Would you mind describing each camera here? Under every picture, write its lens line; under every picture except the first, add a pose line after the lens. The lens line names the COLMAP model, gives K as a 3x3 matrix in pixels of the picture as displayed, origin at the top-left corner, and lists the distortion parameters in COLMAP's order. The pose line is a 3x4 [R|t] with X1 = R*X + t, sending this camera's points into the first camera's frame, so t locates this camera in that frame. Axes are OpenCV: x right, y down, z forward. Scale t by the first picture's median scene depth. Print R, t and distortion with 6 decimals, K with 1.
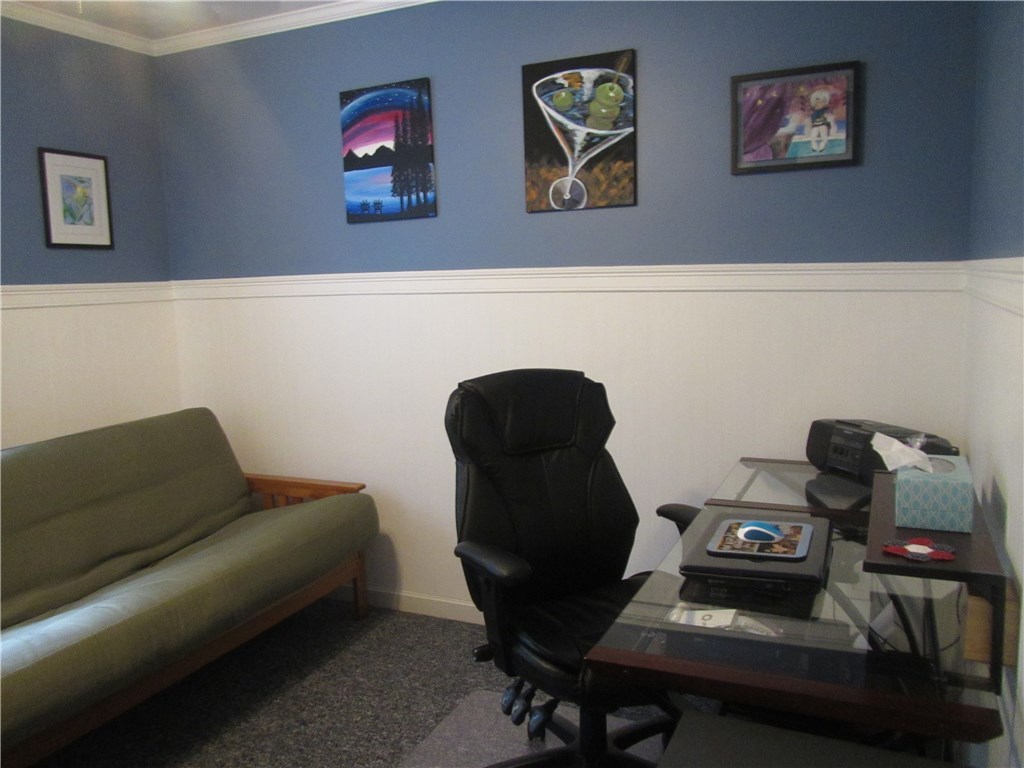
lens RADIAL K [[841.2, 0, 511.1], [0, 841.2, 383.1], [0, 0, 1]] dist [-0.001749, -0.004648]
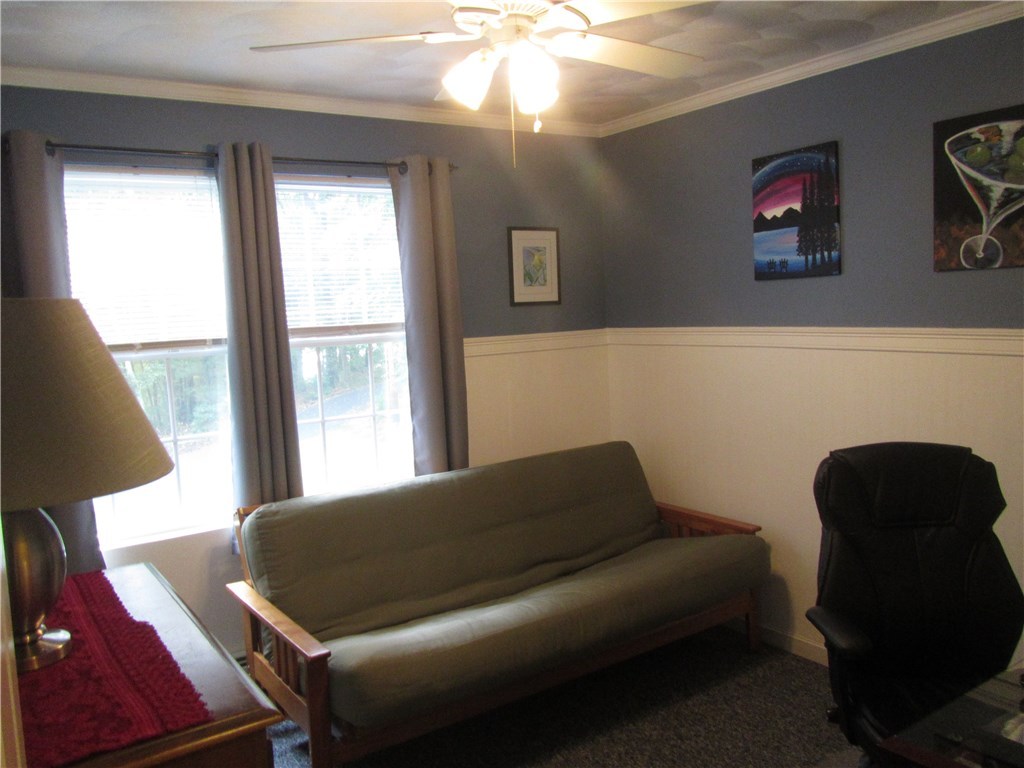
lens RADIAL K [[841.2, 0, 512.3], [0, 841.2, 384.2], [0, 0, 1]] dist [-0.001749, -0.004648]
pose [[0.860183, 0.041396, -0.508303, 0.097045], [-0.046013, 0.998935, 0.003487, -0.053371], [0.507906, 0.020389, 0.861171, -0.079117]]
